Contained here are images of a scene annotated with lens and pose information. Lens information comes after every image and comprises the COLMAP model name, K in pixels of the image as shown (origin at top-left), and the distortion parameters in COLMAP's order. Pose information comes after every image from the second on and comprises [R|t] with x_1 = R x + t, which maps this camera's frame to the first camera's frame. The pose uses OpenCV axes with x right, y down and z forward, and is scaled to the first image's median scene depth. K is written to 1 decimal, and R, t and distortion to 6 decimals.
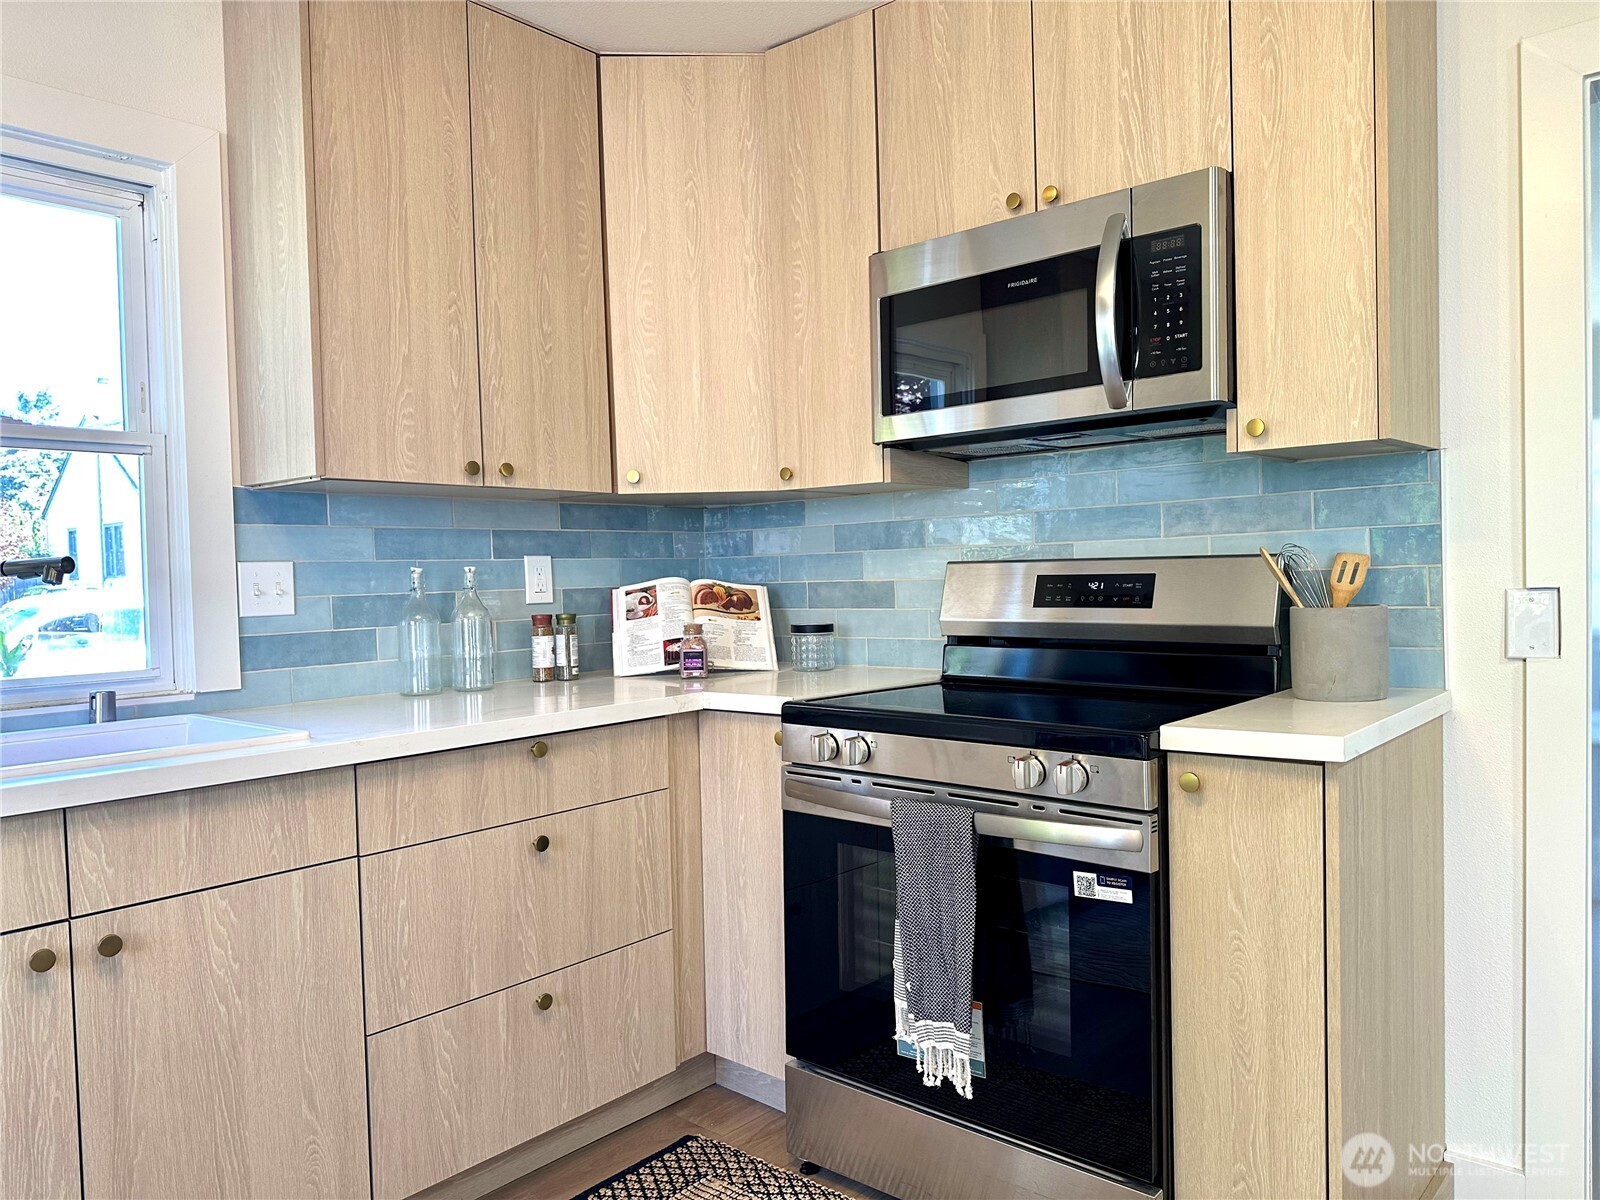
lens RADIAL K [[1106.8, 0, 822.6], [0, 1106.8, 607.0], [0, 0, 1]] dist [0.091324, -0.115593]
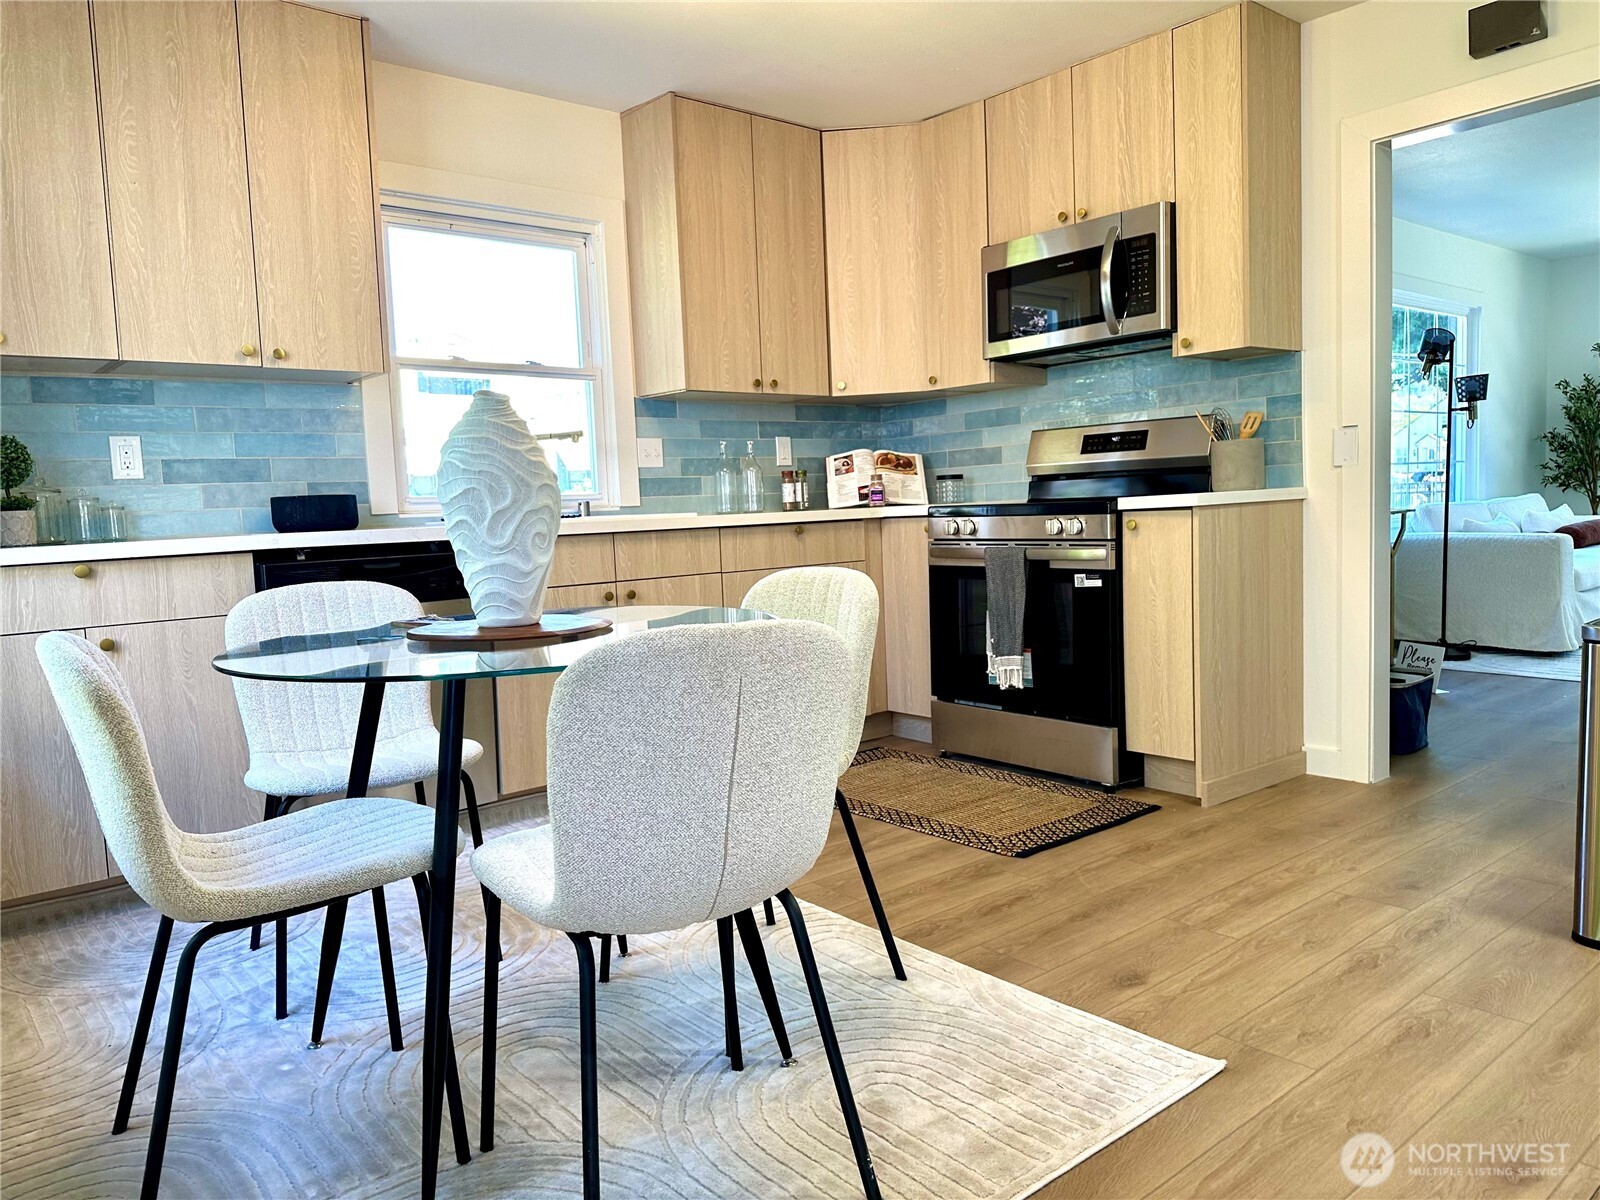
lens RADIAL K [[1107.9, 0, 795.4], [0, 1107.9, 592.9], [0, 0, 1]] dist [0.117571, -0.126459]
pose [[0.985344, 0.000105, -0.170580, 0.056307], [0.009305, 0.998478, 0.054363, 0.120176], [0.170326, -0.055154, 0.983843, -0.794944]]
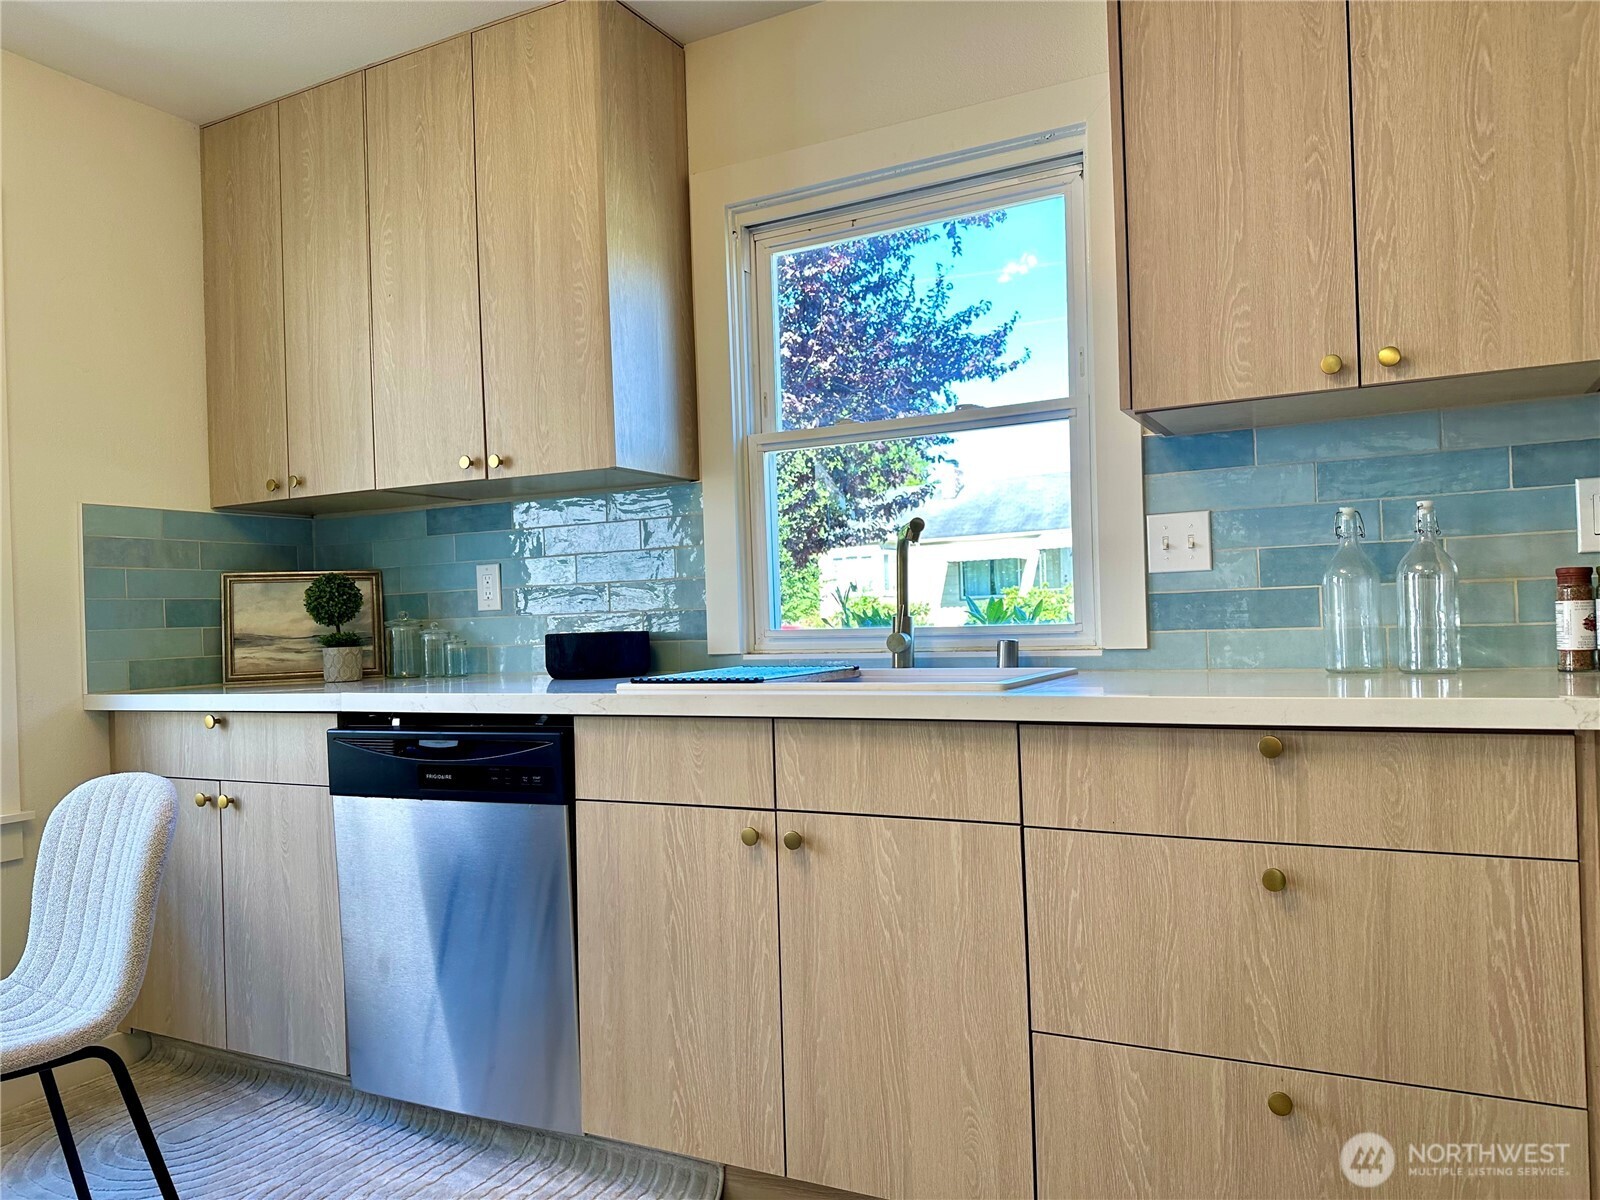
lens RADIAL K [[1124.7, 0, 798.7], [0, 1124.7, 609.7], [0, 0, 1]] dist [0.061394, -0.073549]
pose [[0.233002, 0.011811, -0.972405, 0.342785], [-0.005616, 0.999926, 0.010799, 0.031825], [0.972460, 0.002945, 0.233051, 0.492257]]
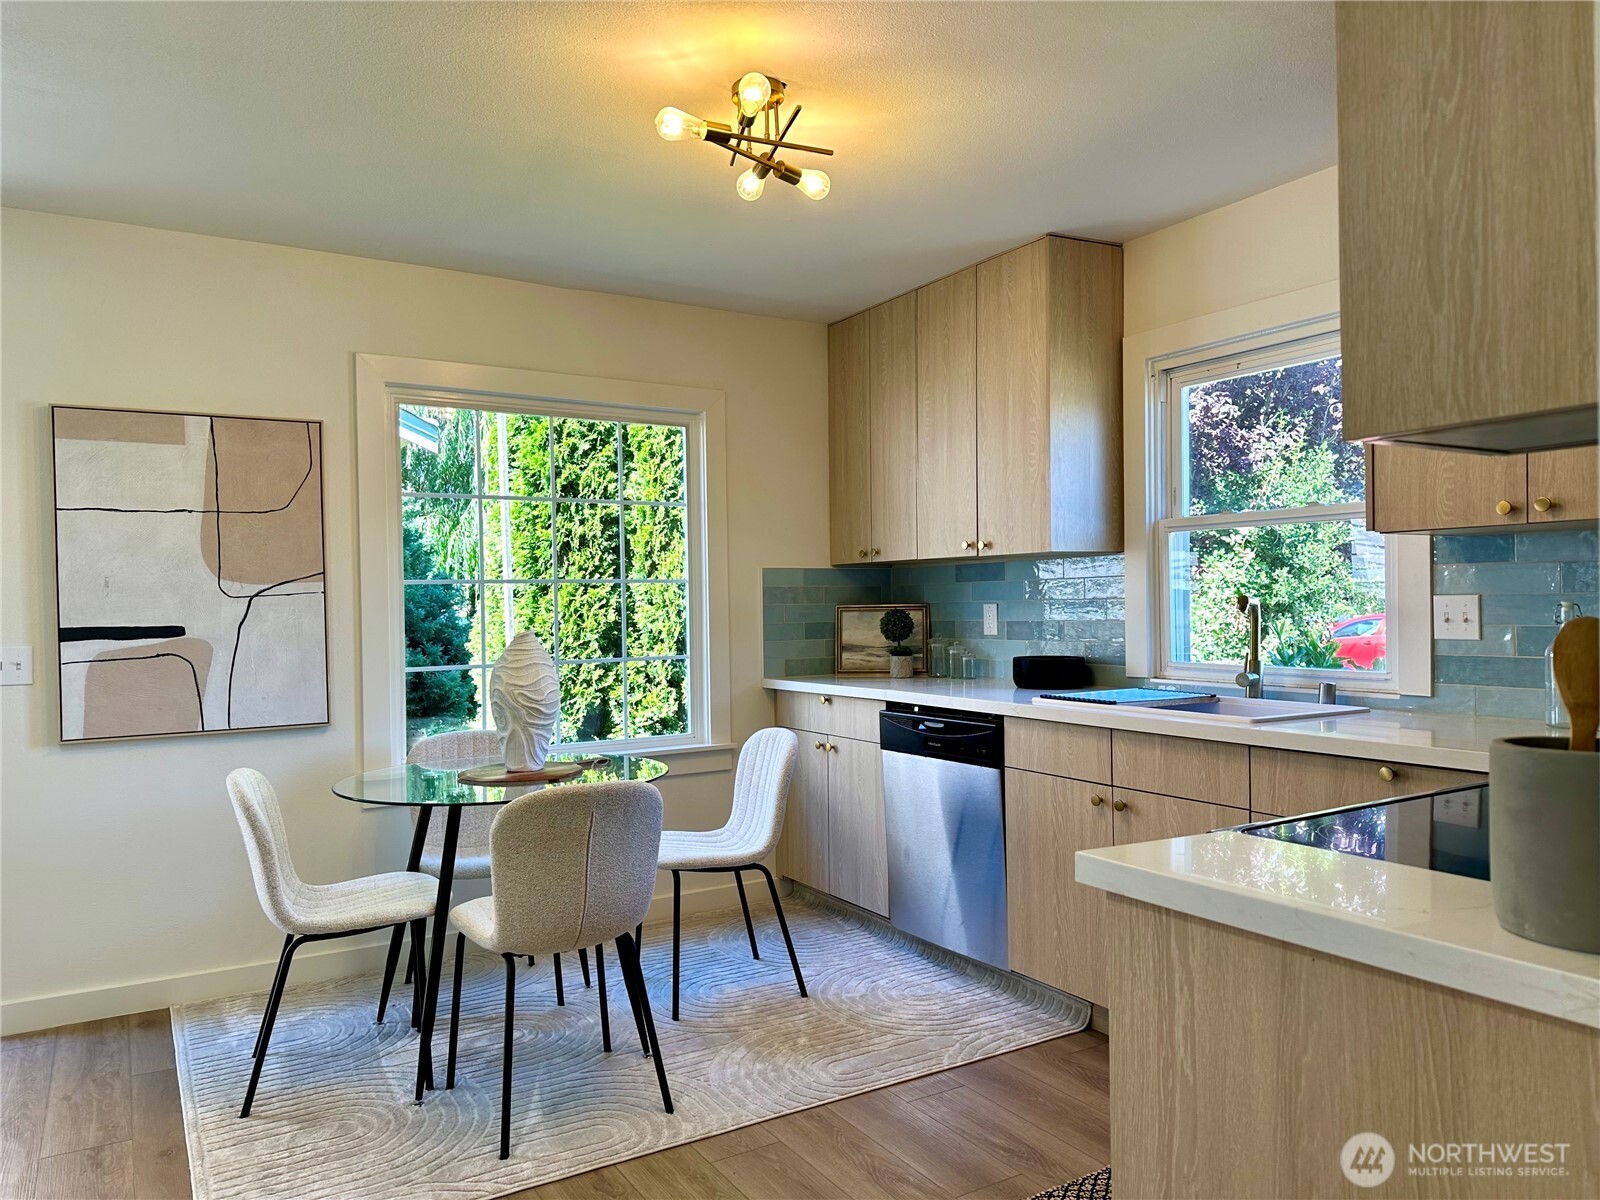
lens RADIAL K [[1106.2, 0, 792.3], [0, 1106.2, 599.8], [0, 0, 1]] dist [0.061766, -0.122811]
pose [[-0.309240, 0.026039, -0.950628, 0.881728], [-0.010944, 0.999461, 0.030936, -0.065122], [0.950921, 0.019971, -0.308788, 0.706036]]
